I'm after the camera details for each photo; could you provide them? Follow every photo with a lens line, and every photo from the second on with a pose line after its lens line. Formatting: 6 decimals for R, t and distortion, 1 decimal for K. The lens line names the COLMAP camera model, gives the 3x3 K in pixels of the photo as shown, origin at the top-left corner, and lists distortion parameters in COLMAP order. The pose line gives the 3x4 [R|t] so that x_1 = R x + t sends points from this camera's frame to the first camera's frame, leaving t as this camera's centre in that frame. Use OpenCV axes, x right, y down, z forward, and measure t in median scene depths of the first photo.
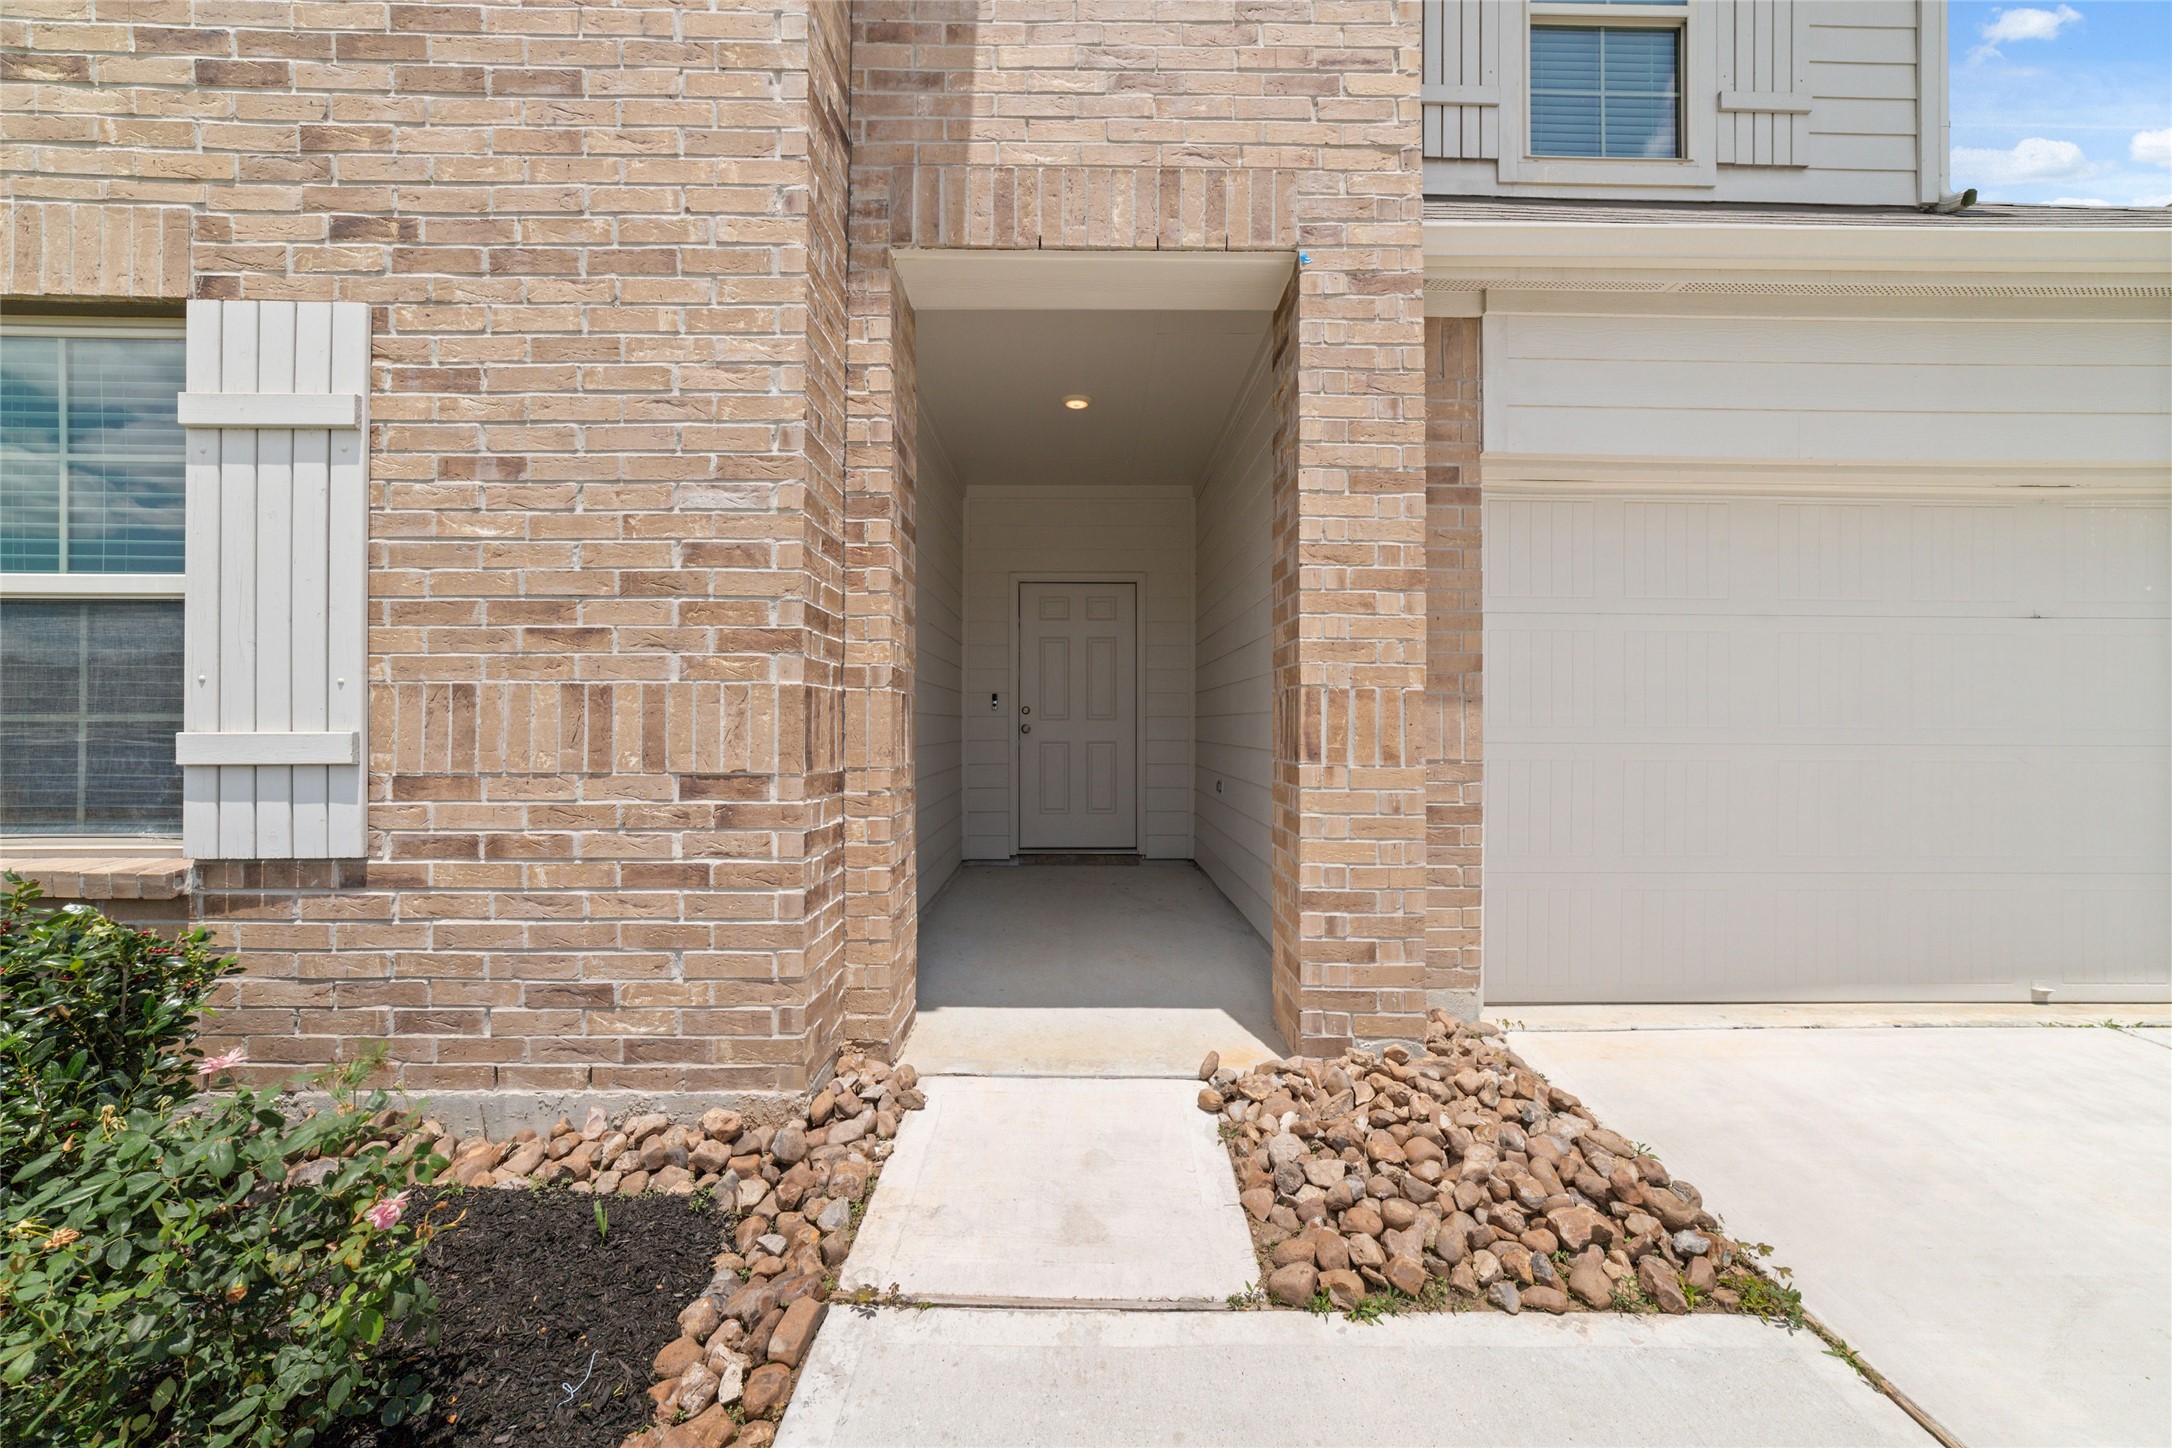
lens RADIAL K [[832.2, 0, 1093.3], [0, 832.2, 724.2], [0, 0, 1]] dist [-0.021361, 0.007442]
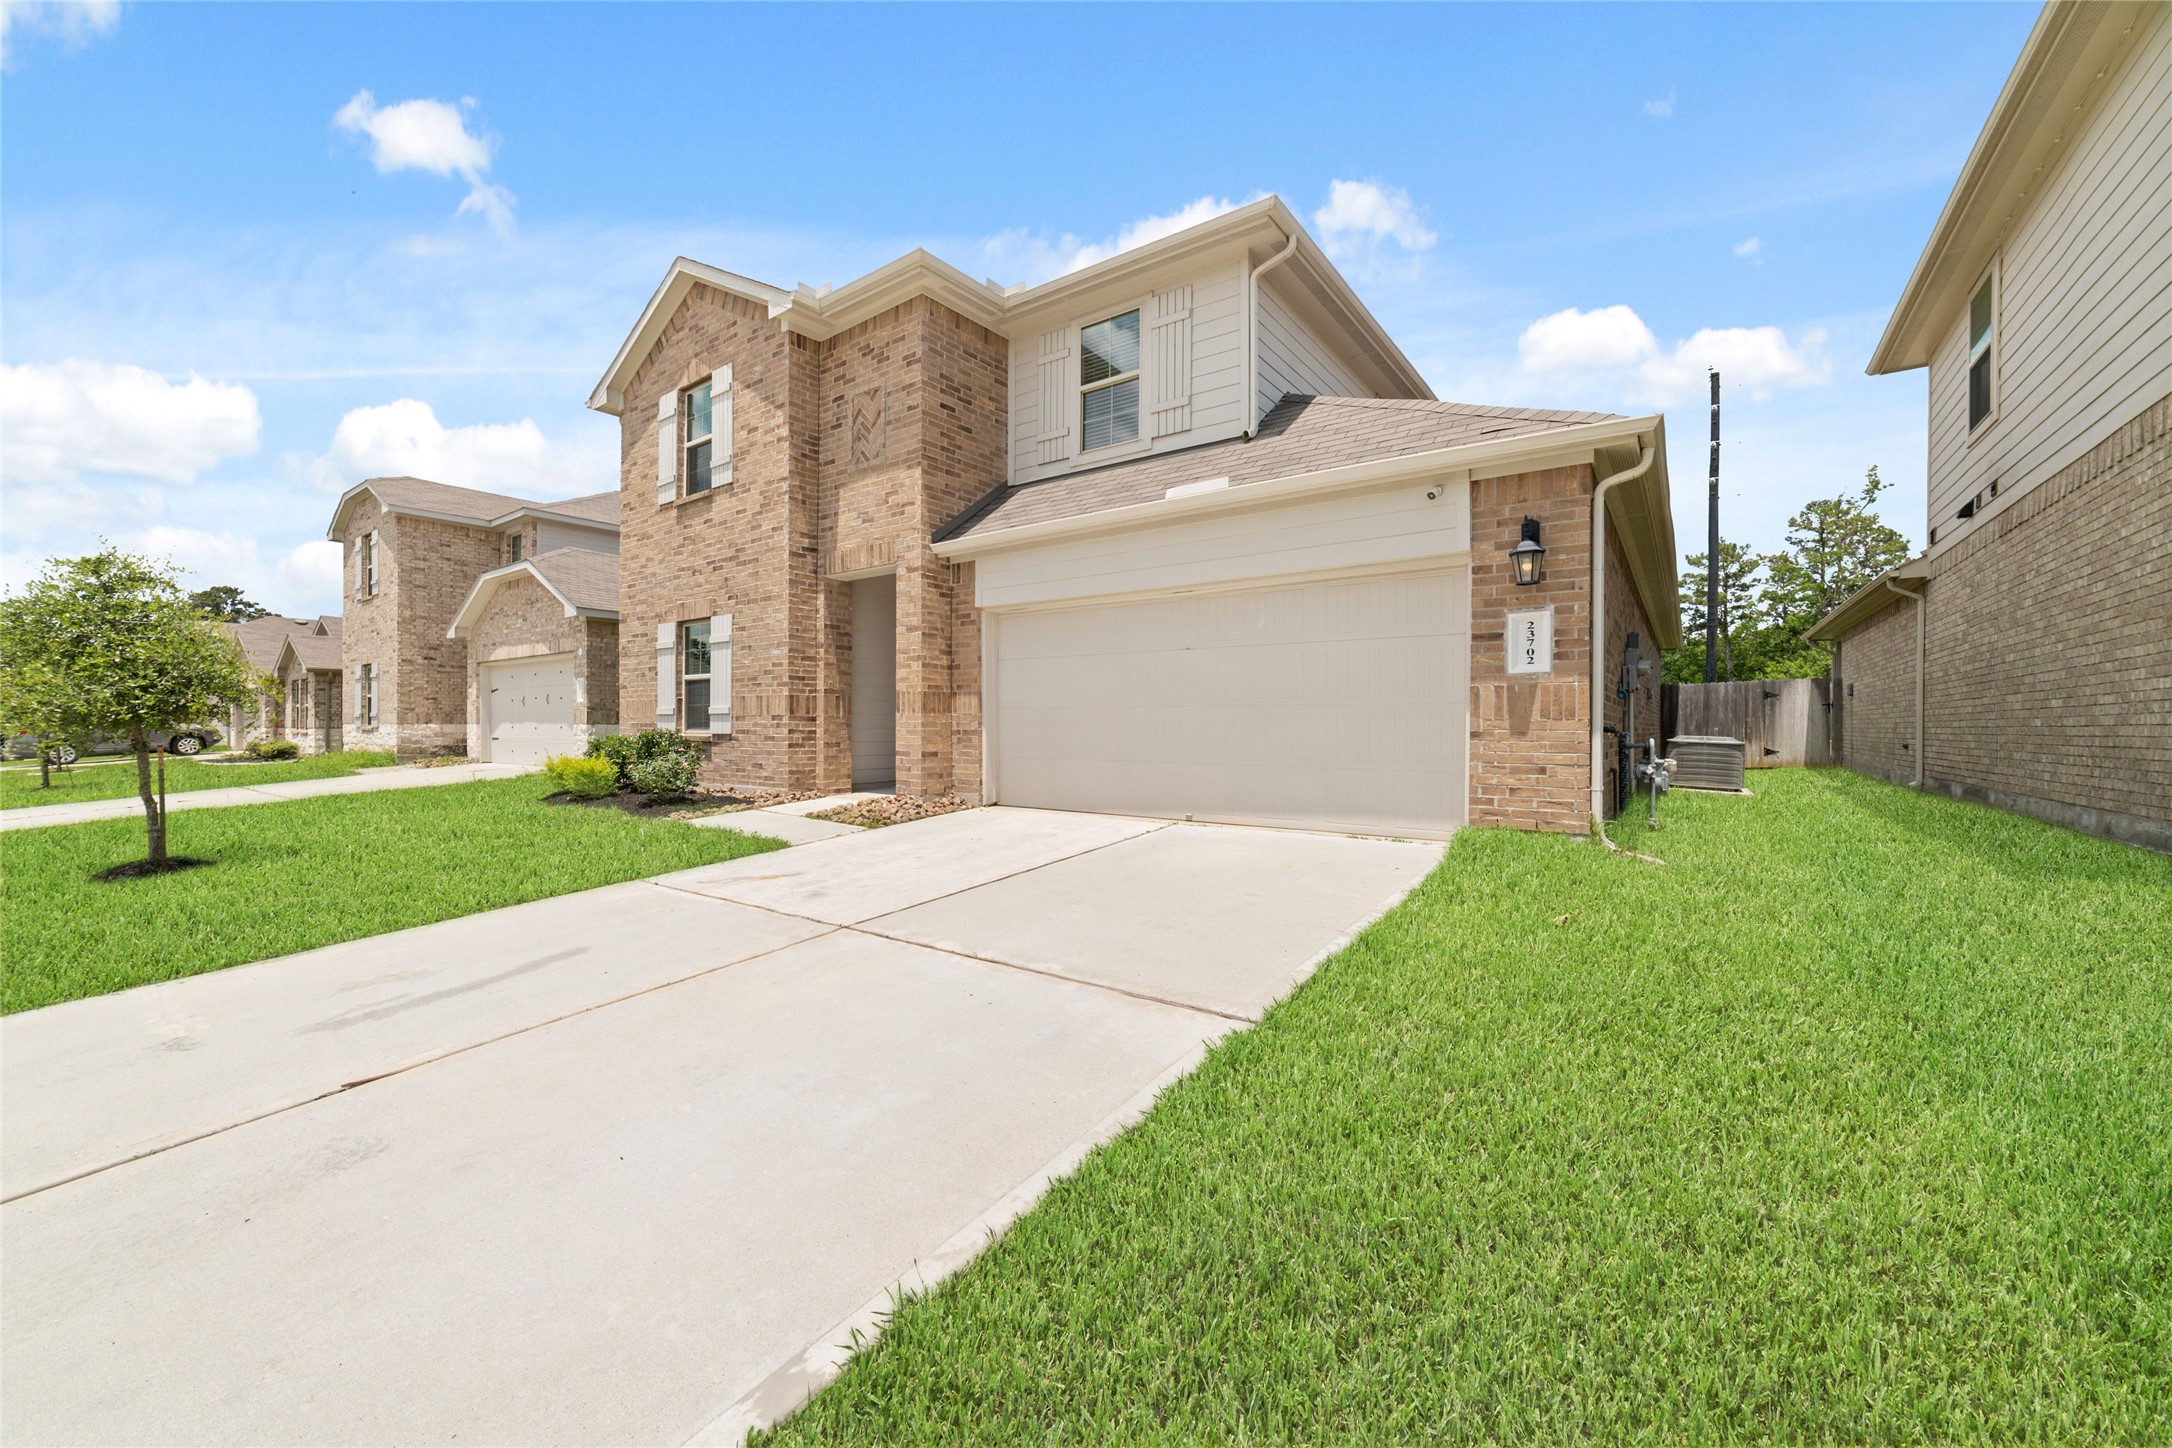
lens RADIAL K [[832.2, 0, 1093.3], [0, 832.2, 724.2], [0, 0, 1]] dist [-0.021361, 0.007442]
pose [[0.795181, -0.001269, -0.606371, 3.523013], [-0.000282, 0.999997, -0.002462, 0.118121], [0.606372, 0.002129, 0.795178, -1.458583]]
